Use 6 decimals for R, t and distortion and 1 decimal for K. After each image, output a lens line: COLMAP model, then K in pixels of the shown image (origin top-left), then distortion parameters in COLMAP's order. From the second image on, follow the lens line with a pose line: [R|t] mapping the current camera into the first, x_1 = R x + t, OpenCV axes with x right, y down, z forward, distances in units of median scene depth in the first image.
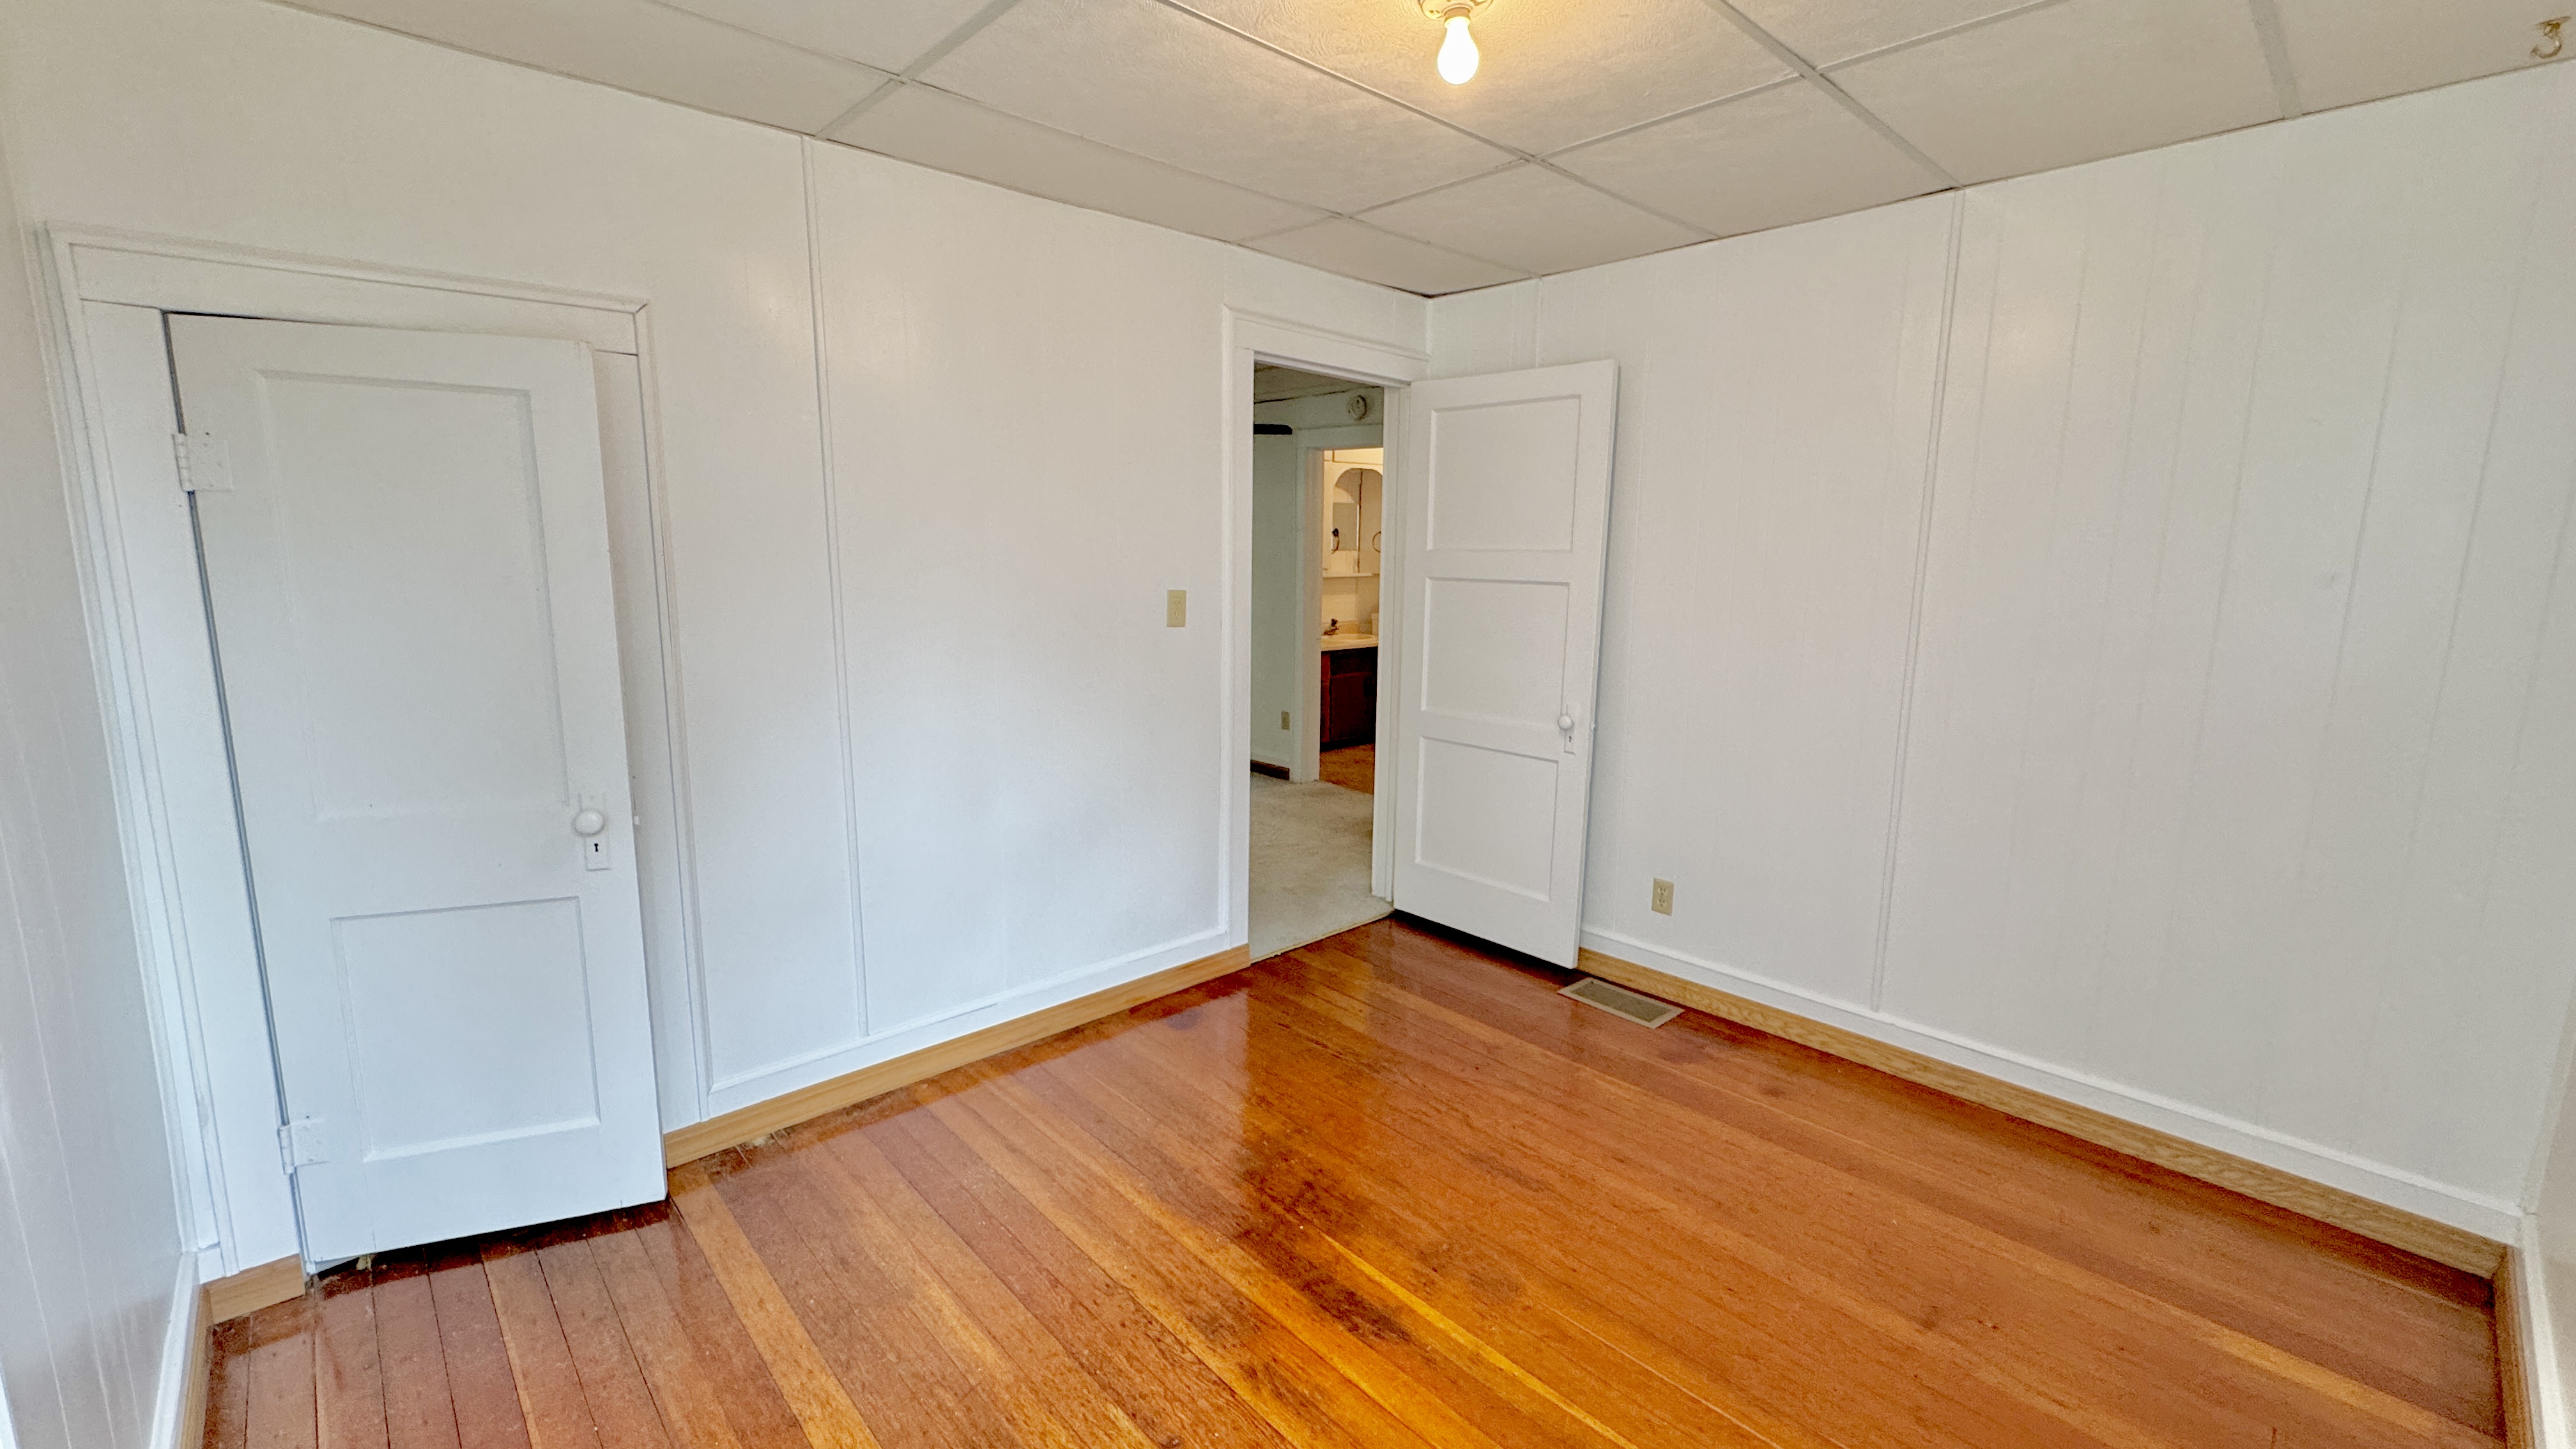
lens RADIAL K [[1027.3, 0, 1287.1], [0, 1027.3, 739.0], [0, 0, 1]] dist [-0.002931, 0.000014]
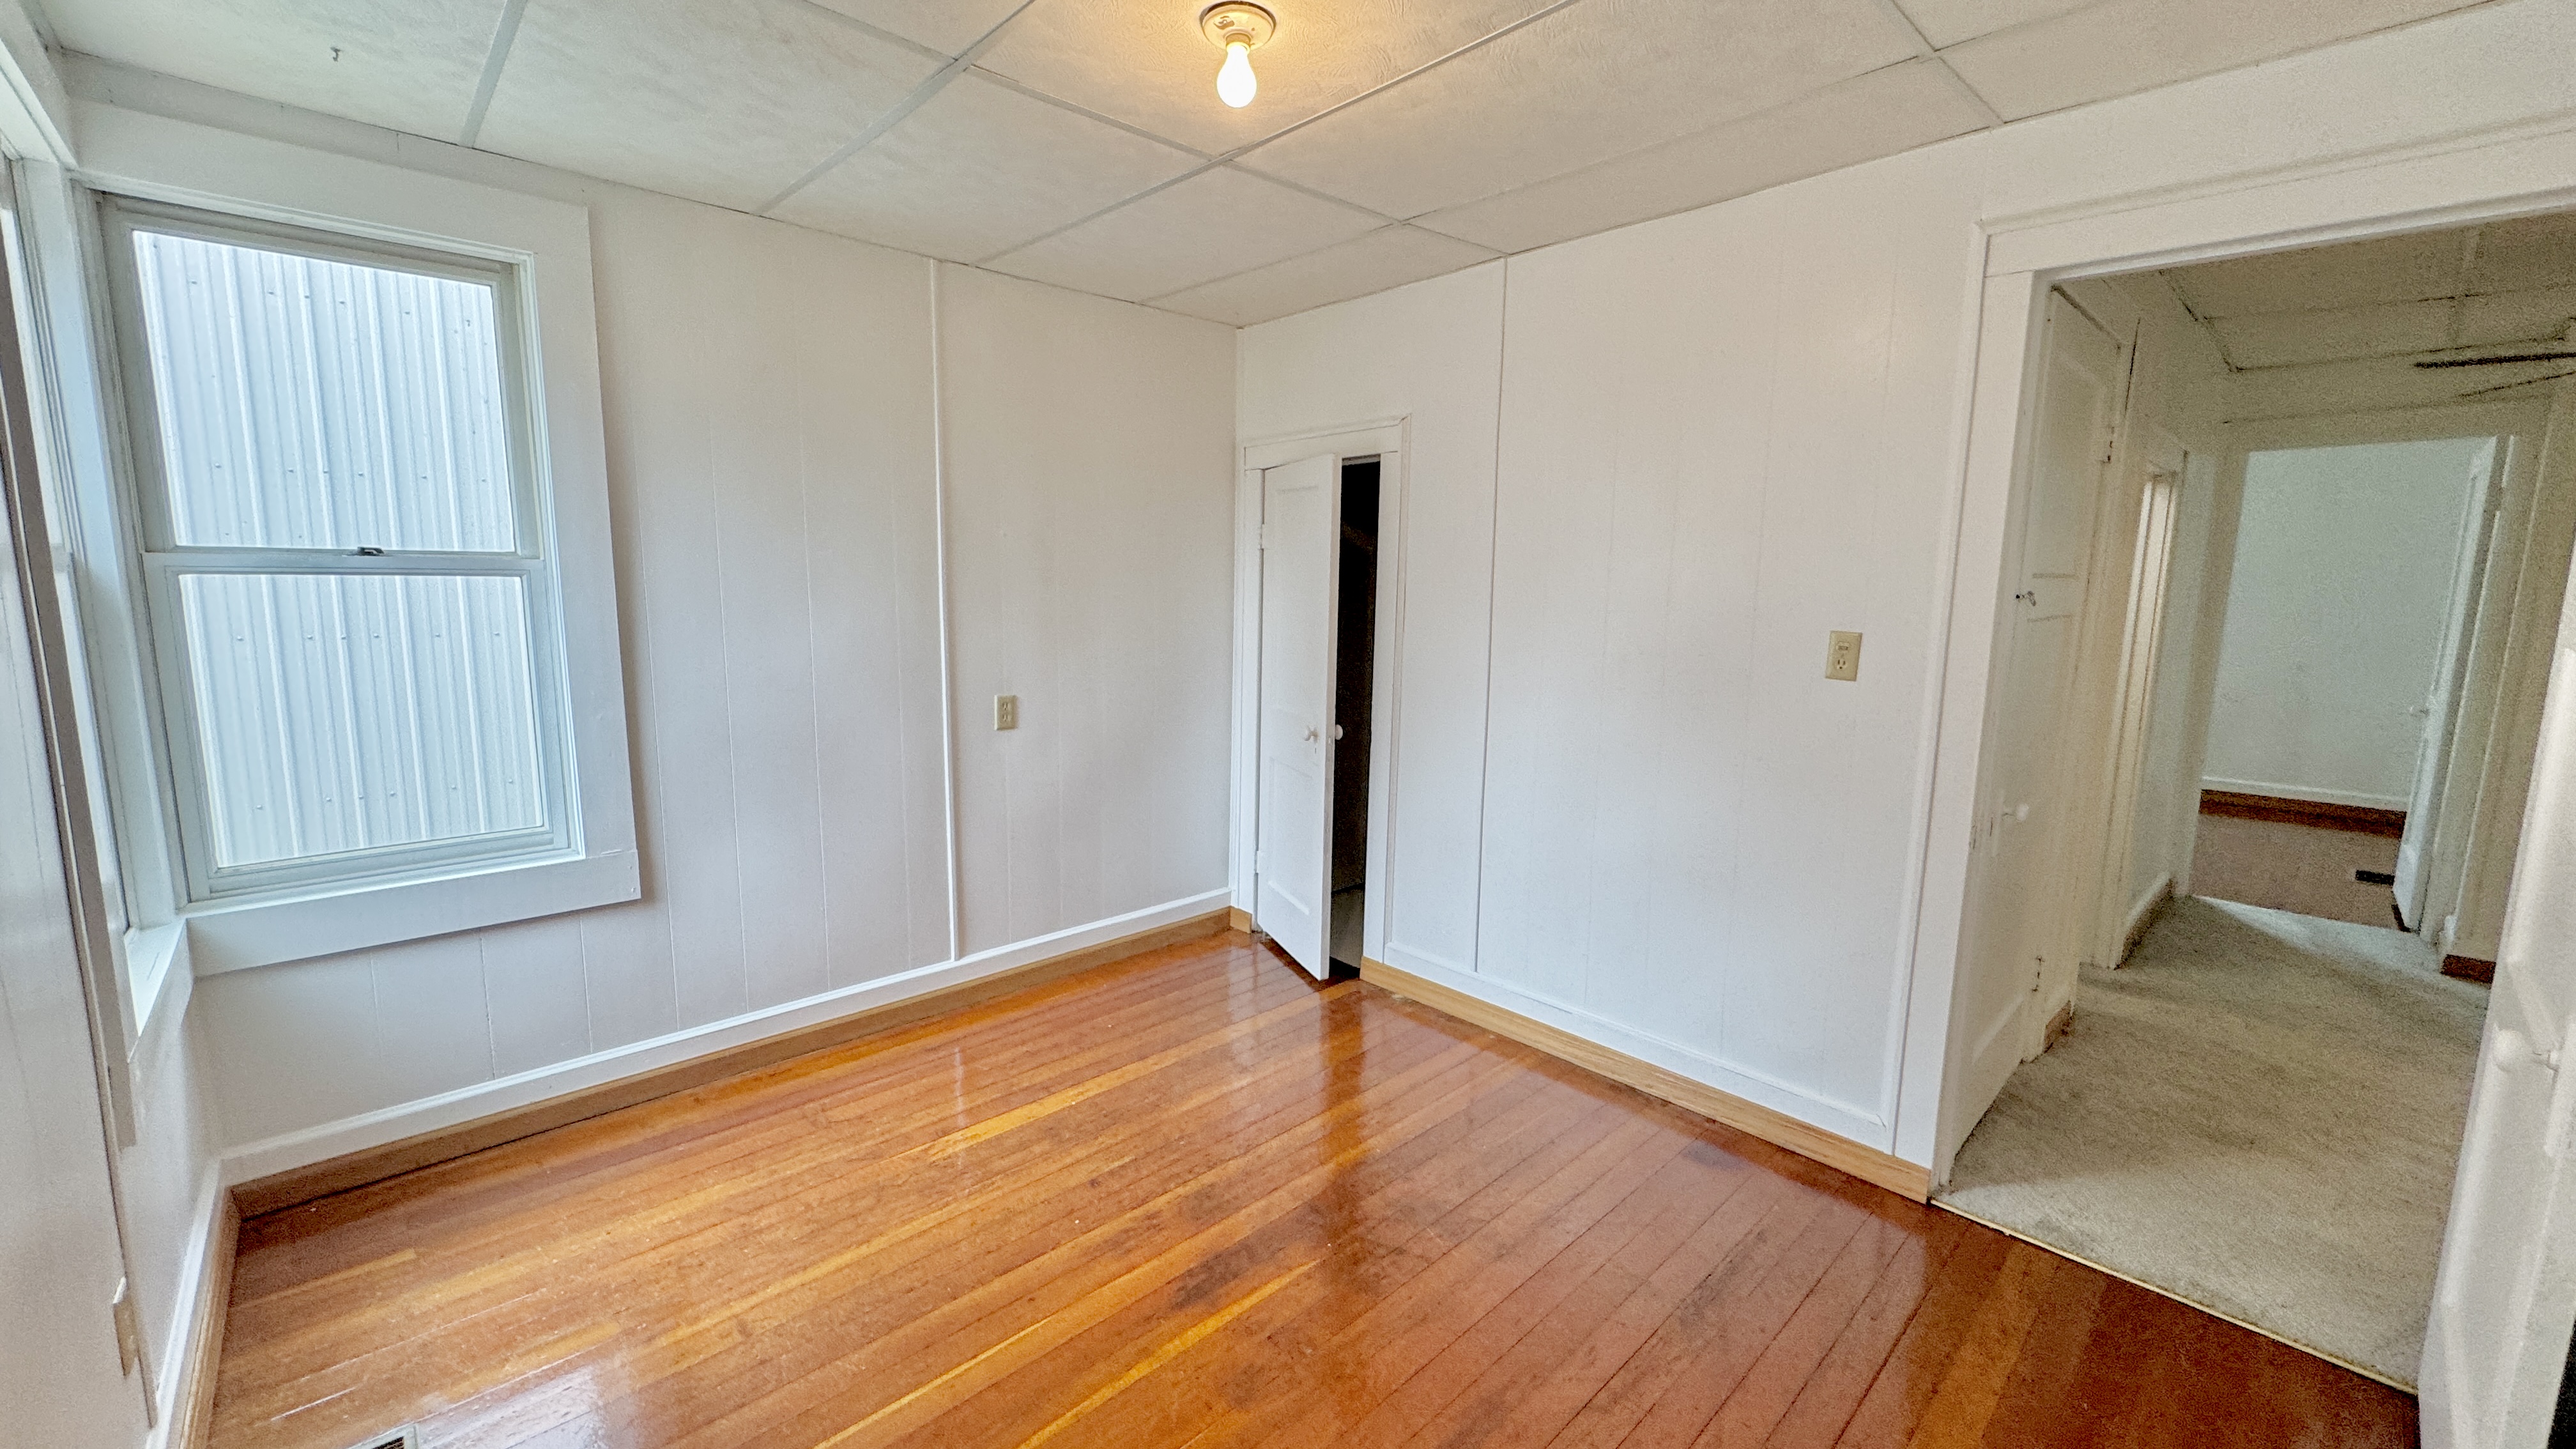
lens RADIAL K [[1027.3, 0, 1272.0], [0, 1027.3, 734.7], [0, 0, 1]] dist [-0.002931, 0.000014]
pose [[-0.004879, 0.144675, -0.989467, 0.332394], [-0.194908, 0.970364, 0.142843, -0.049158], [0.980809, 0.193552, 0.023464, 0.295477]]
